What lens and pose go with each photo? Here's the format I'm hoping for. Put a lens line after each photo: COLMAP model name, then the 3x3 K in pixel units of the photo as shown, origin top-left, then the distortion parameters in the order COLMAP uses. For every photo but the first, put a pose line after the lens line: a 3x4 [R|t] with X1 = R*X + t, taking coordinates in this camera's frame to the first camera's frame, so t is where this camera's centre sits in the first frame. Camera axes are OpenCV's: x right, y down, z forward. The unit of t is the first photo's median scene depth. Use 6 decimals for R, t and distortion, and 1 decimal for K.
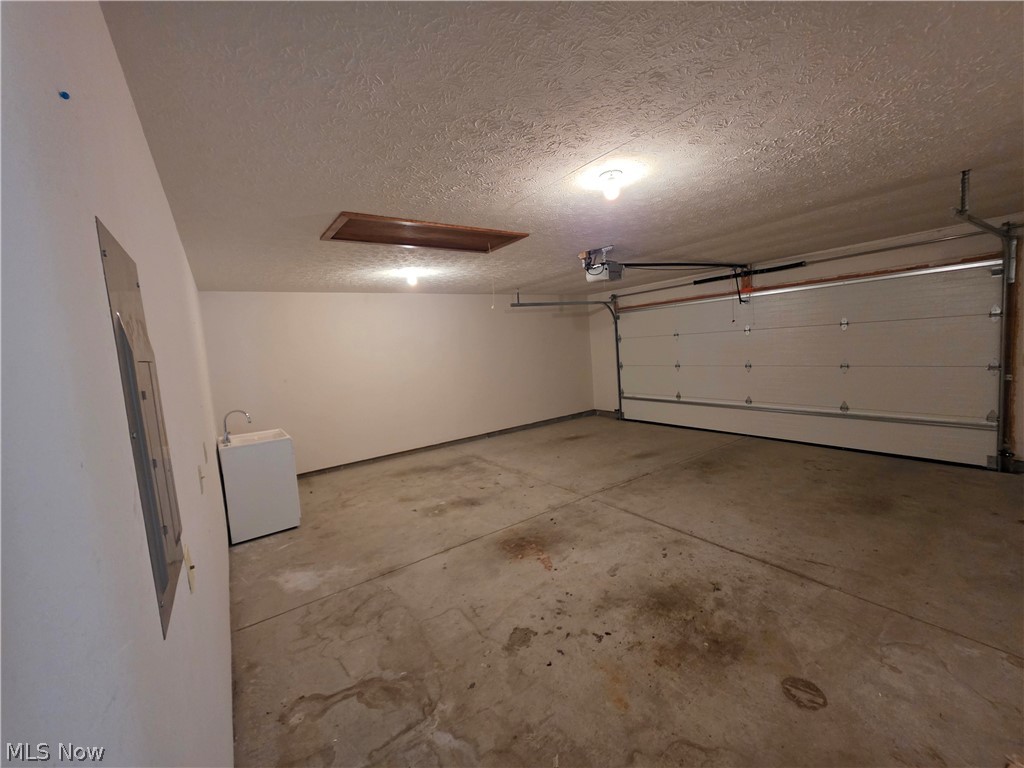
lens RADIAL K [[411.1, 0, 513.1], [0, 411.1, 380.2], [0, 0, 1]] dist [-0.013040, 0.000550]
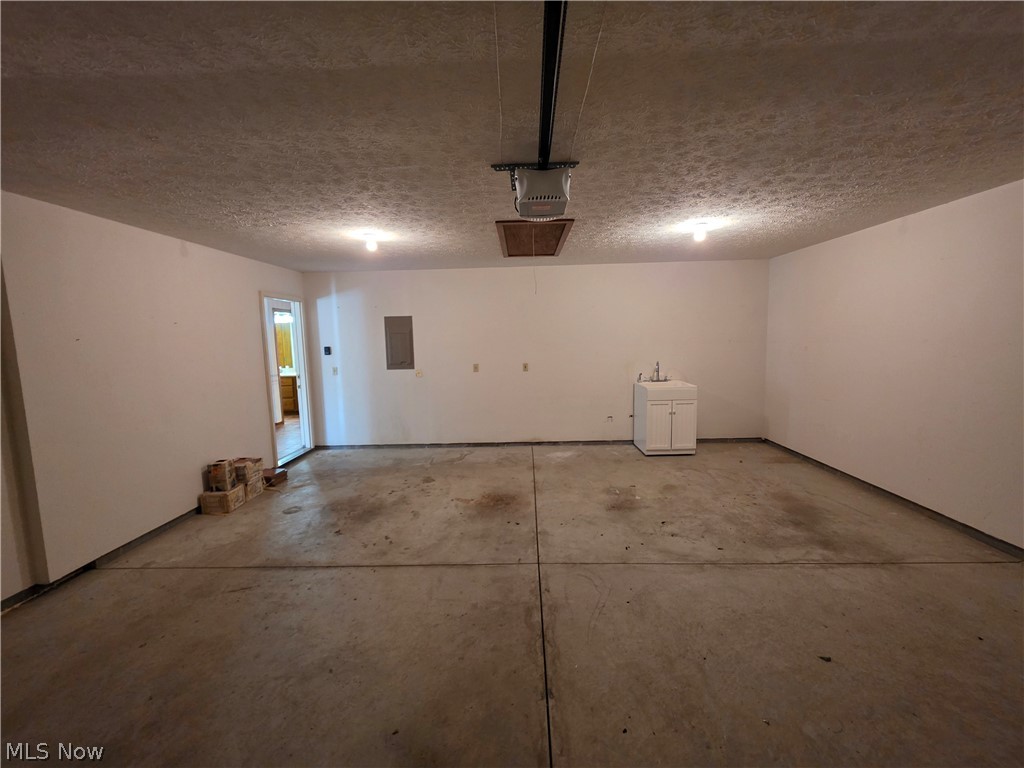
lens RADIAL K [[411.1, 0, 513.1], [0, 411.1, 380.2], [0, 0, 1]] dist [-0.013040, 0.000550]
pose [[-0.600367, 0.172359, -0.780930, 0.761947], [-0.004906, 0.975687, 0.219115, -0.173579], [0.799710, 0.135381, -0.584924, 1.487705]]
